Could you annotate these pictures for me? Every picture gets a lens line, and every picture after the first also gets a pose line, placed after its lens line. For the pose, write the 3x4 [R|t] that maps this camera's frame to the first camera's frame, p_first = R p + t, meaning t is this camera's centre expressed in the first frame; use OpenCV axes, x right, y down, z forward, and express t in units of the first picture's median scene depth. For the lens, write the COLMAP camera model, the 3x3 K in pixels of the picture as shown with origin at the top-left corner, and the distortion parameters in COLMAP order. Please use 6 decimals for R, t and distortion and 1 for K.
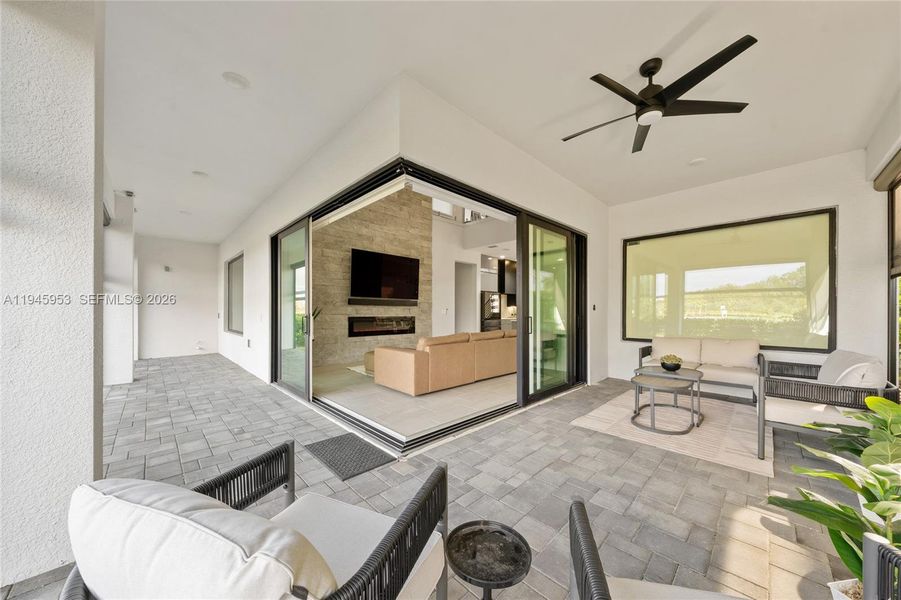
lens RADIAL K [[310.2, 0, 454.8], [0, 310.2, 308.5], [0, 0, 1]] dist [-0.000830, -0.000173]
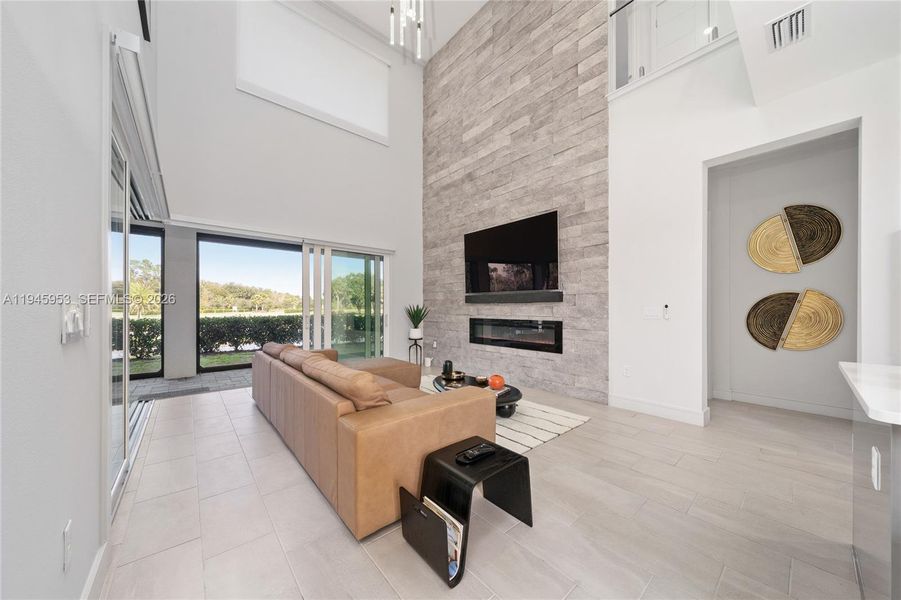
lens RADIAL K [[310.2, 0, 450.8], [0, 310.2, 309.0], [0, 0, 1]] dist [-0.000830, -0.000173]
pose [[-0.060845, -0.005196, -0.998134, 0.417305], [0.006588, 0.999963, -0.005607, 0.006306], [0.998125, -0.006917, -0.060809, 0.868817]]
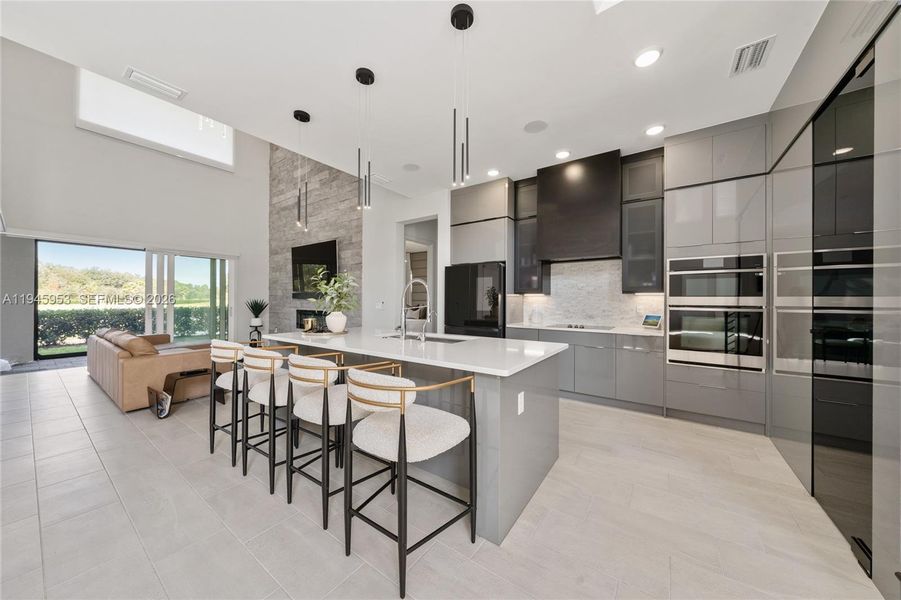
lens RADIAL K [[310.2, 0, 453.1], [0, 310.2, 299.4], [0, 0, 1]] dist [-0.000830, -0.000173]
pose [[0.179378, -0.007108, -0.983755, 0.732581], [0.004818, 0.999968, -0.006346, 0.000038], [0.983768, -0.003601, 0.179406, 1.172206]]
